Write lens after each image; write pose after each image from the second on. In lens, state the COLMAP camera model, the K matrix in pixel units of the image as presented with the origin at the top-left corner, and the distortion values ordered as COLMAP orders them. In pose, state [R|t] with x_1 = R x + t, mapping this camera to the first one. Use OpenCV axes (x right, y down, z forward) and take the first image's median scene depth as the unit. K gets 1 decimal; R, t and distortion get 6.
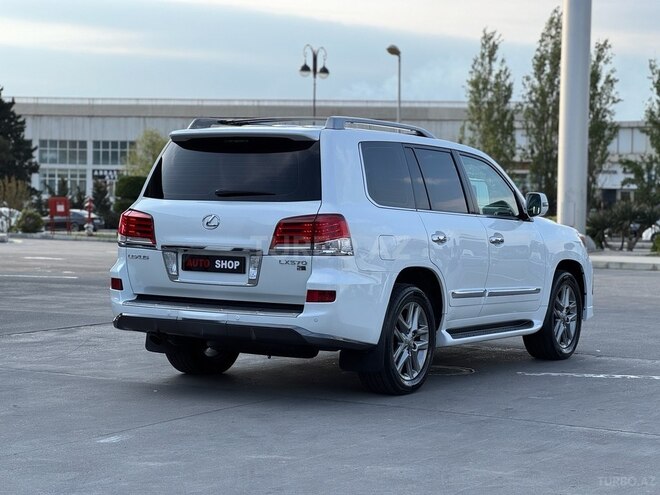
lens RADIAL K [[1424.3, 0, 330.0], [0, 1424.3, 247.5], [0, 0, 1]] dist [-0.034244, 2.729560]
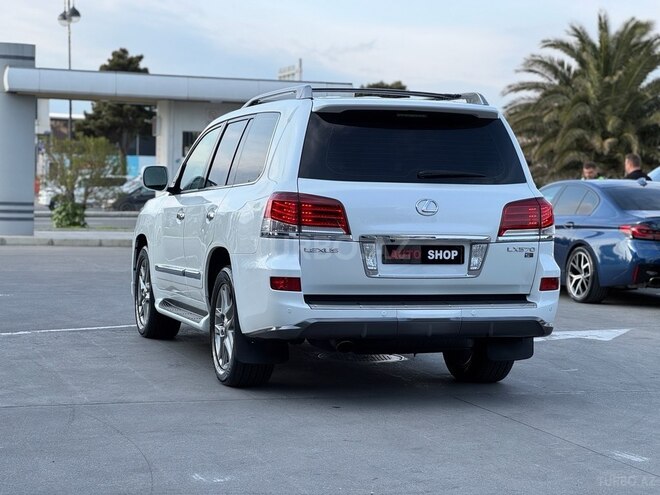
lens RADIAL K [[1424.3, 0, 330.0], [0, 1424.3, 247.5], [0, 0, 1]] dist [-0.034244, 2.729560]
pose [[0.689388, -0.043367, 0.723093, -0.734383], [0.019407, 0.998954, 0.041410, -0.029762], [-0.724132, -0.014514, 0.689508, 0.412418]]
